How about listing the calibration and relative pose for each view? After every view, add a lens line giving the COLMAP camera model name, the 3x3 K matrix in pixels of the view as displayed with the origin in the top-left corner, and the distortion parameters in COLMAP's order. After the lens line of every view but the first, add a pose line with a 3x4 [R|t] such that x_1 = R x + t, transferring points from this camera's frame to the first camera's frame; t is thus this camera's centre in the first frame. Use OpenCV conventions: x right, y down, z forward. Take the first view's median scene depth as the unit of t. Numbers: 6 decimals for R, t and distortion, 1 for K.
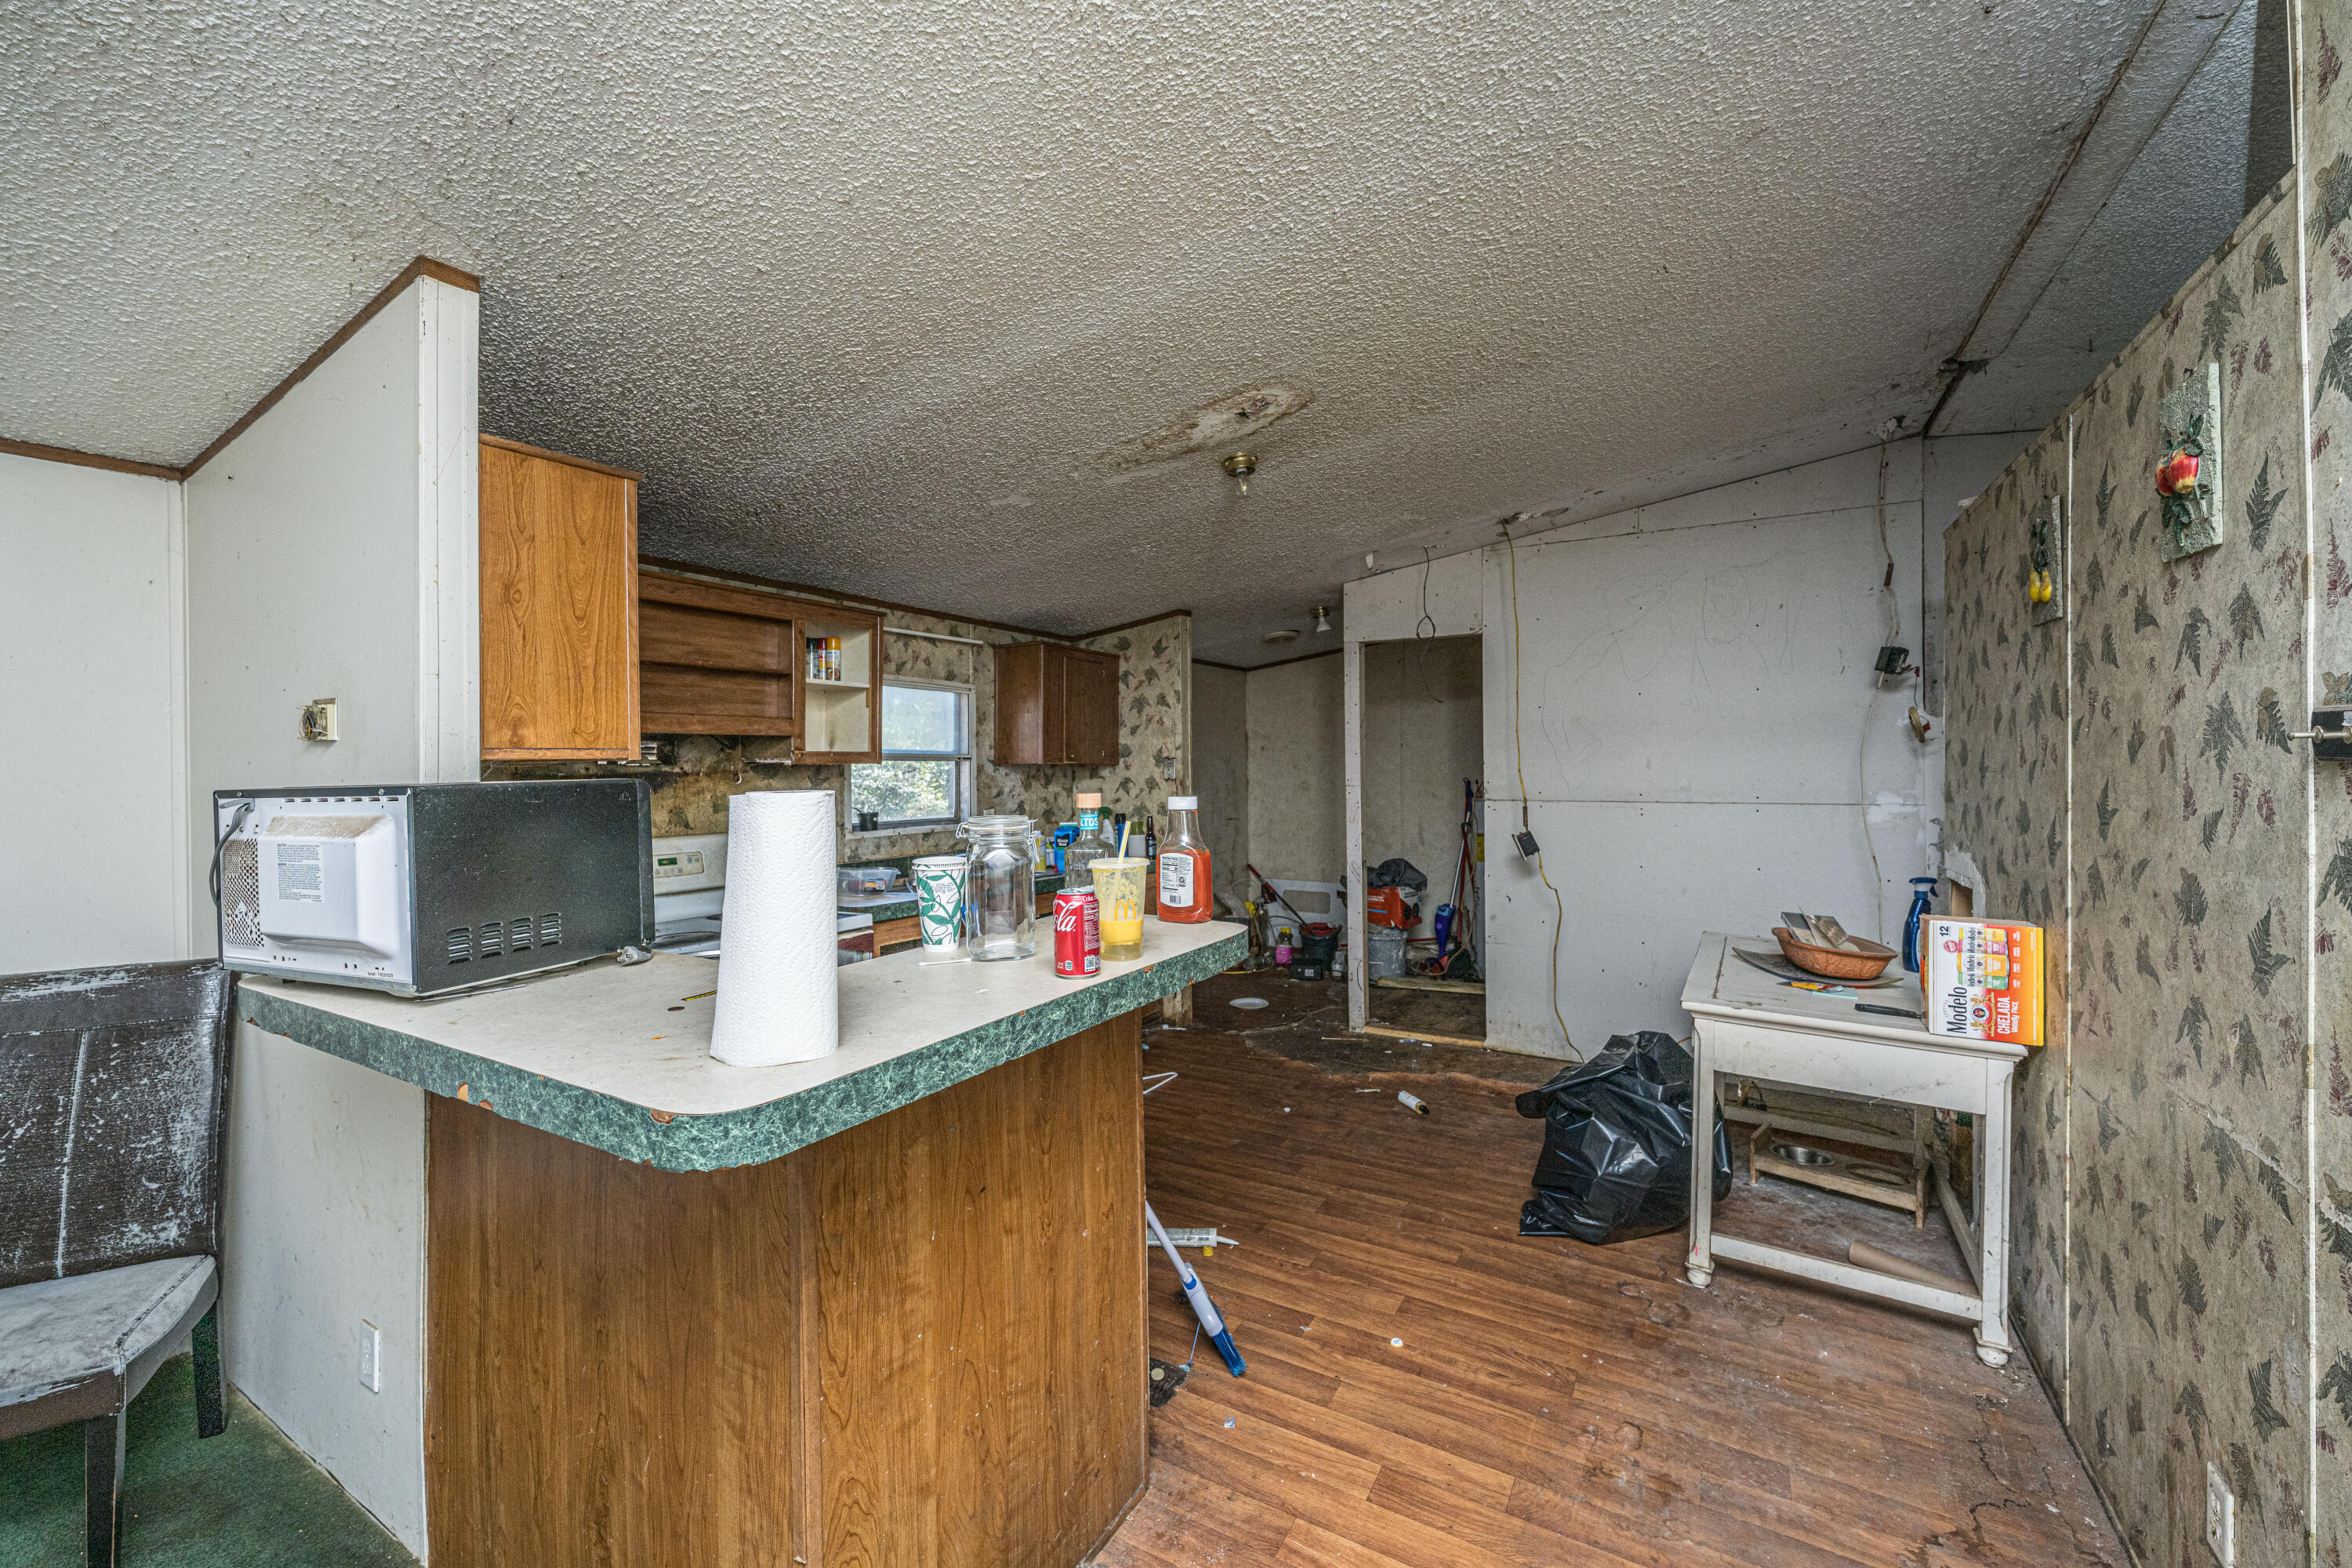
lens RADIAL K [[939.0, 0, 1174.1], [0, 939.0, 773.8], [0, 0, 1]] dist [-0.001327, -0.000094]
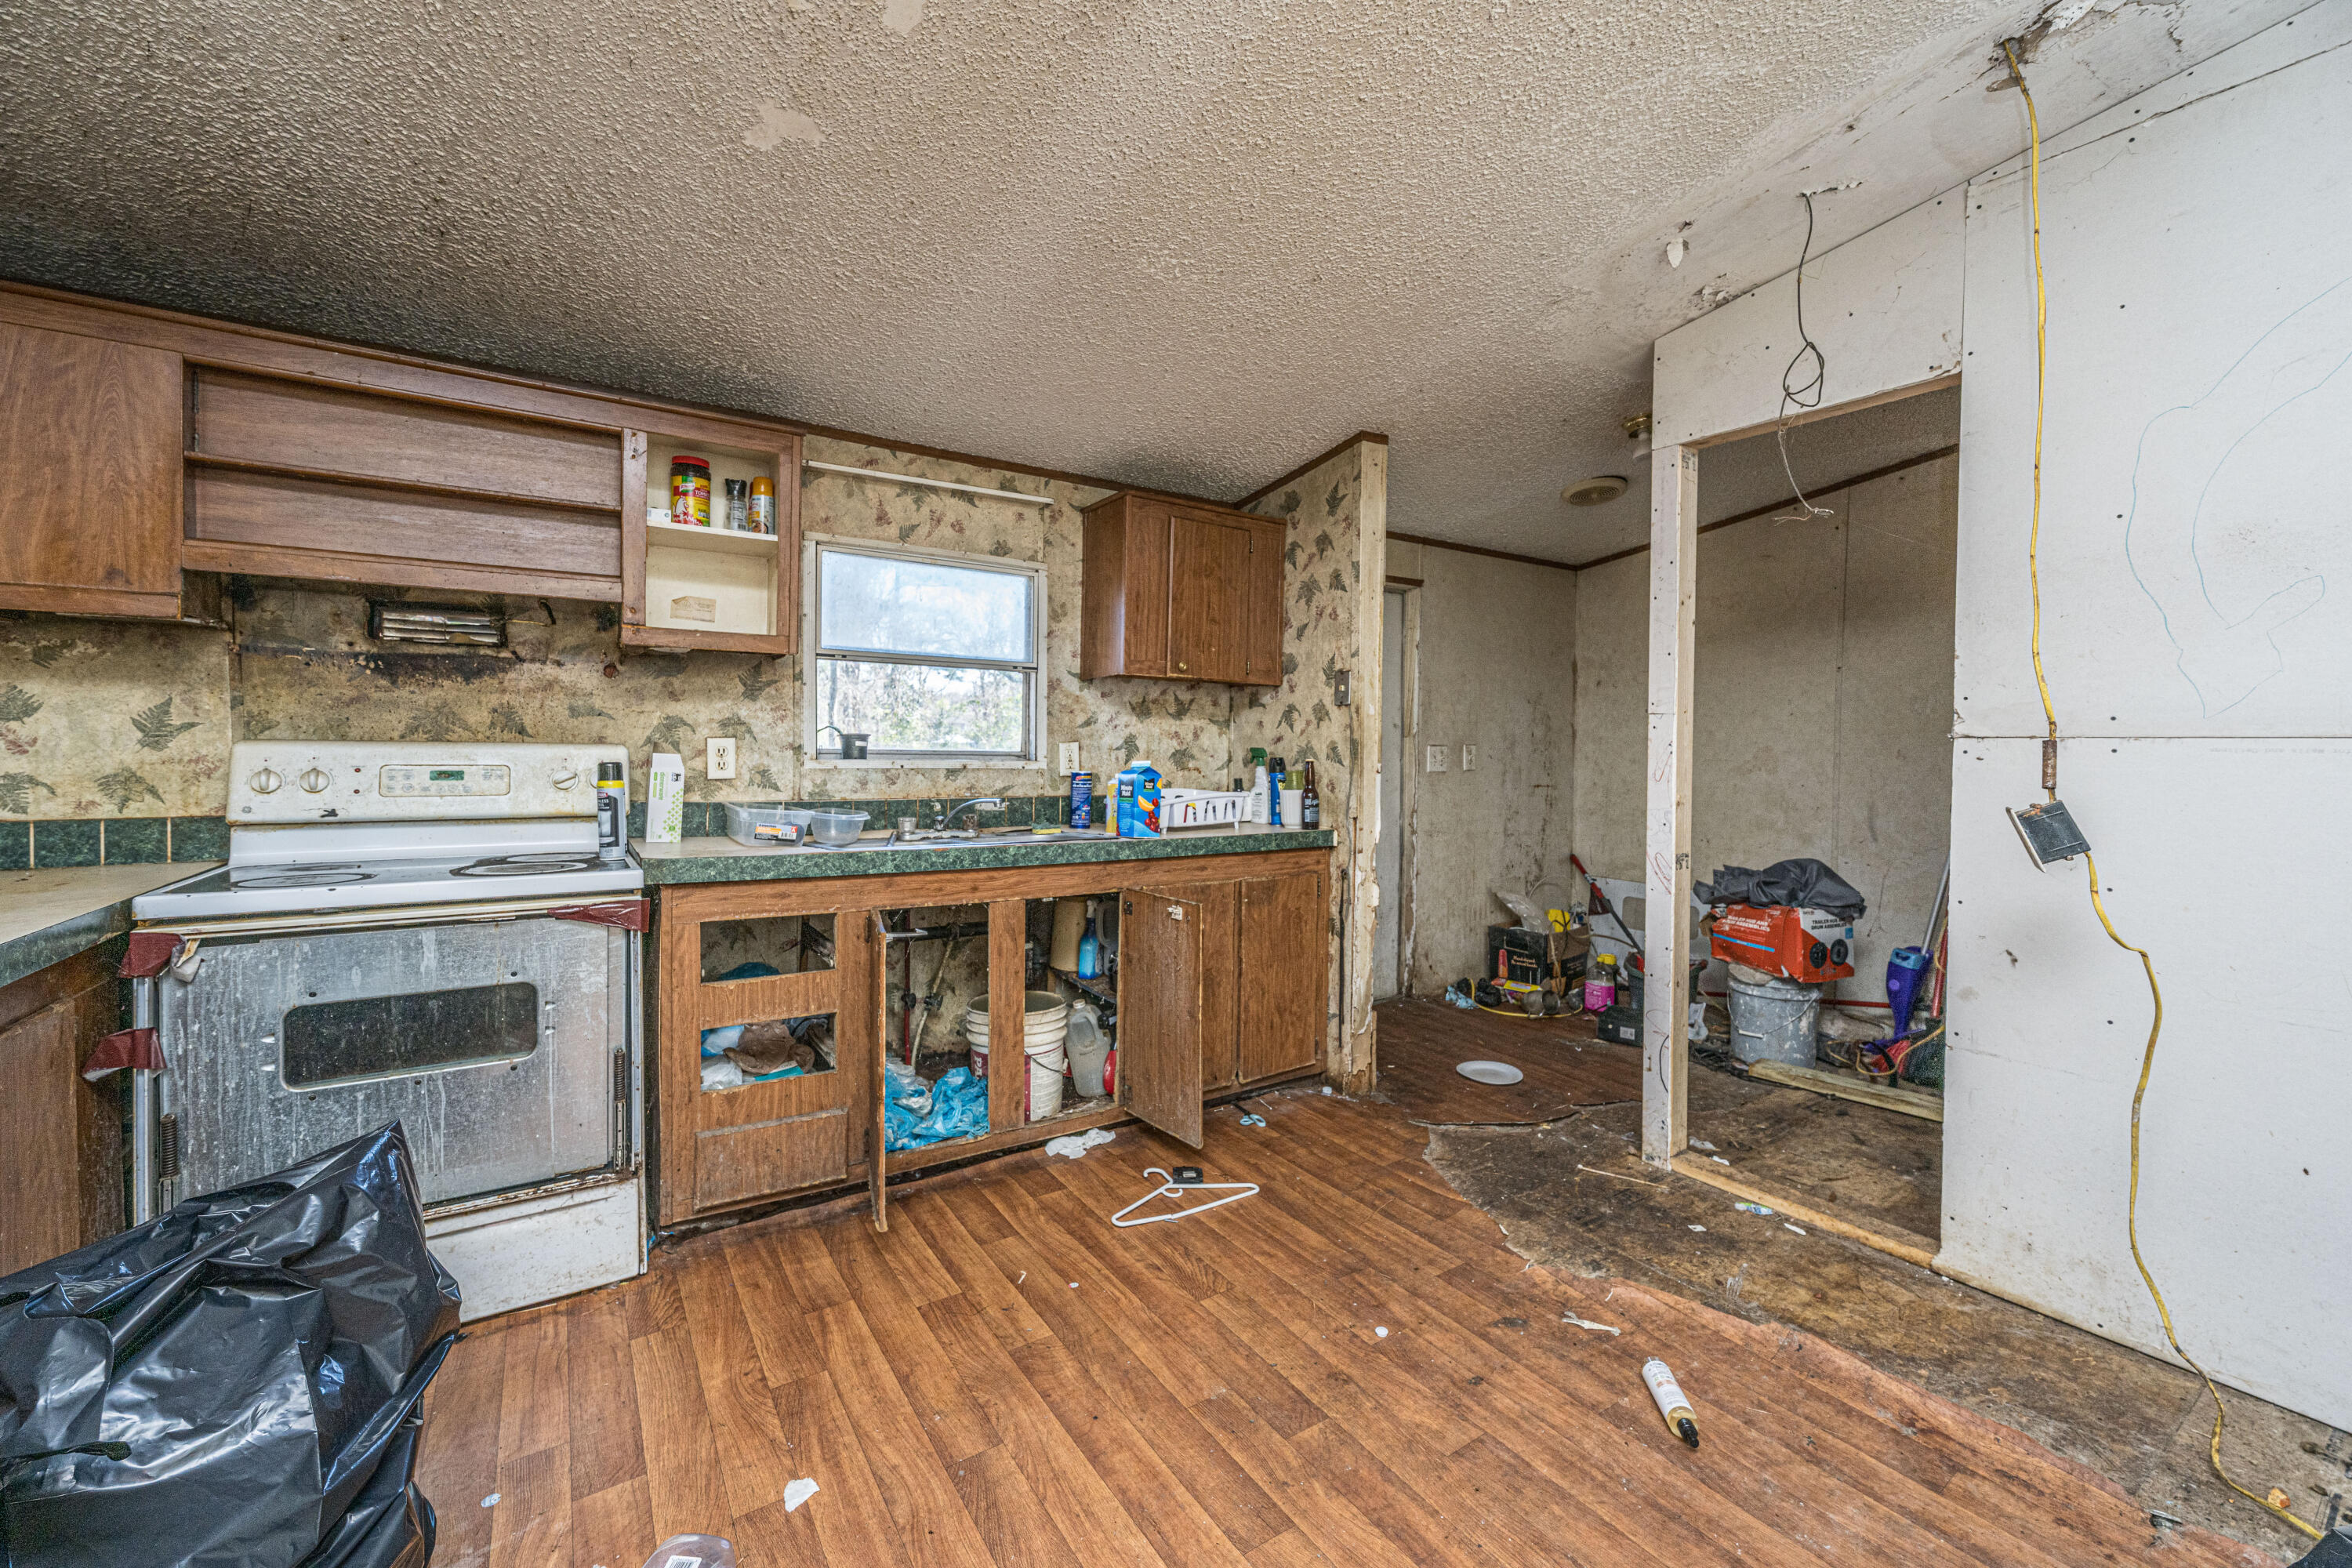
lens RADIAL K [[939.0, 0, 1174.1], [0, 939.0, 764.1], [0, 0, 1]] dist [-0.001327, -0.000094]
pose [[0.895923, 0.027960, -0.443329, 0.188564], [-0.022971, 0.999598, 0.016620, 0.040889], [0.443616, -0.004707, 0.896205, 0.408491]]
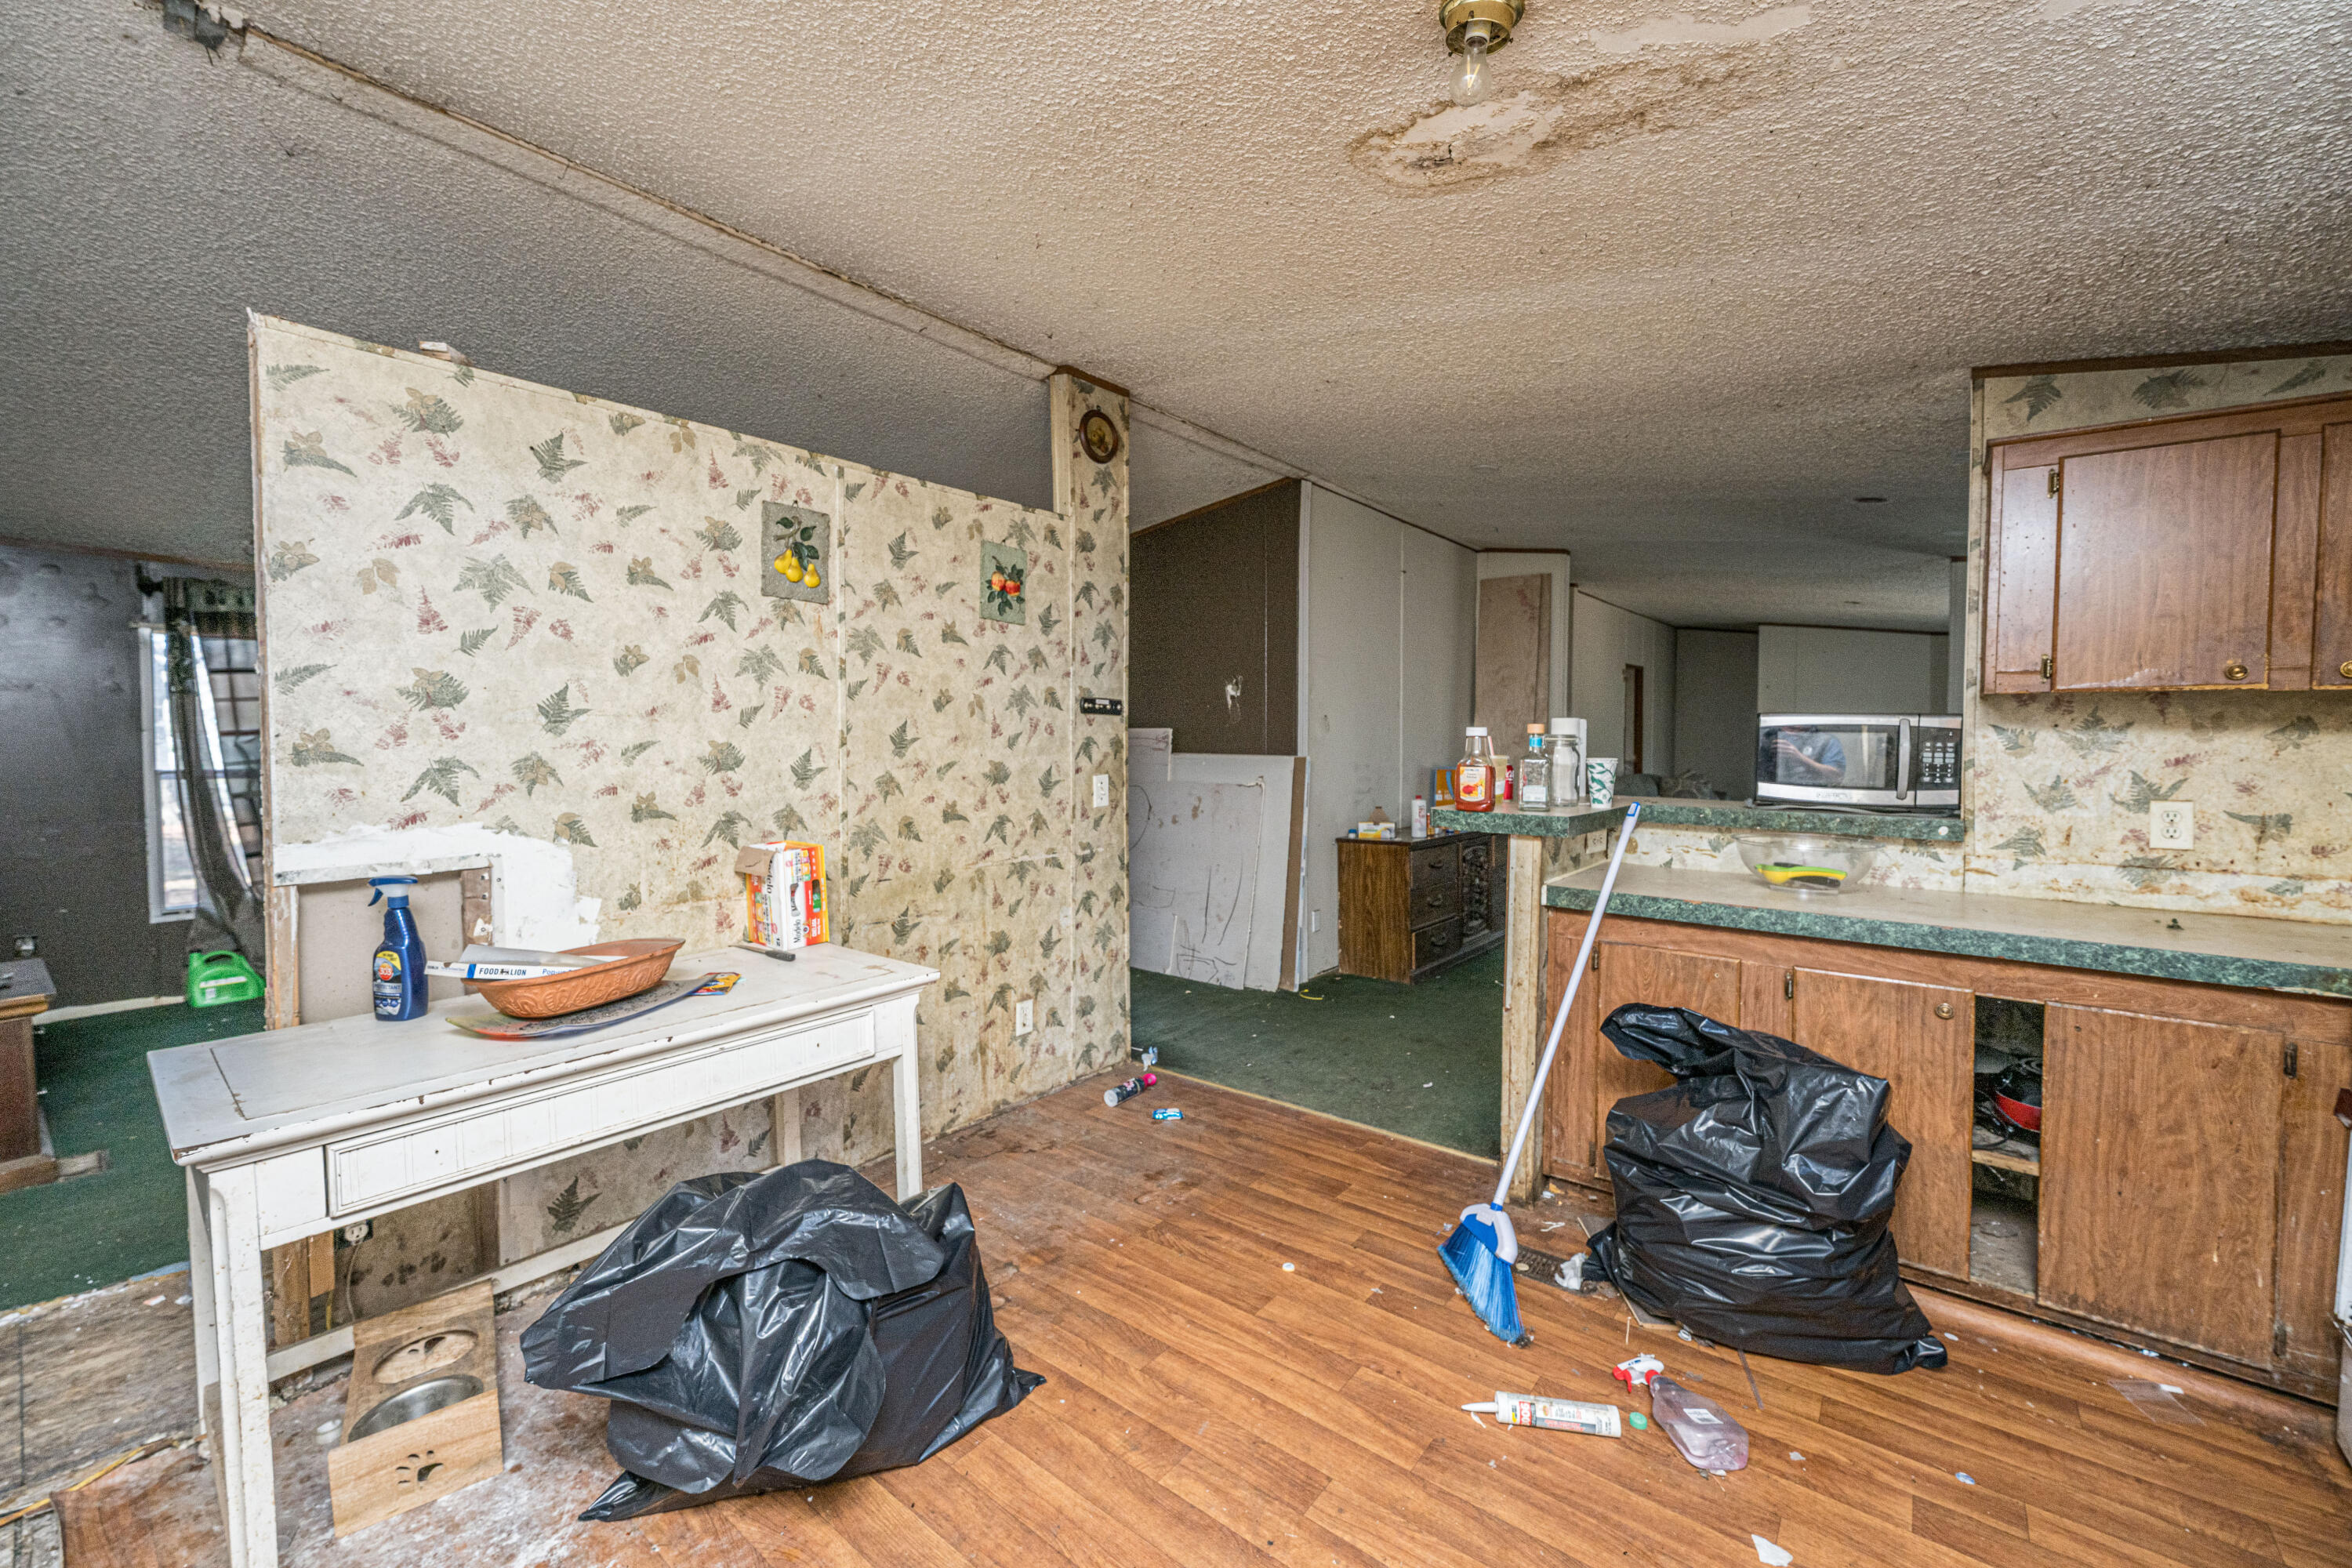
lens RADIAL K [[939.0, 0, 1173.8], [0, 939.0, 767.5], [0, 0, 1]] dist [-0.001327, -0.000094]
pose [[-0.988265, 0.000976, 0.152746, 0.098756], [0.008191, 0.998879, 0.046612, 0.005756], [-0.152530, 0.047316, -0.987166, 0.971268]]
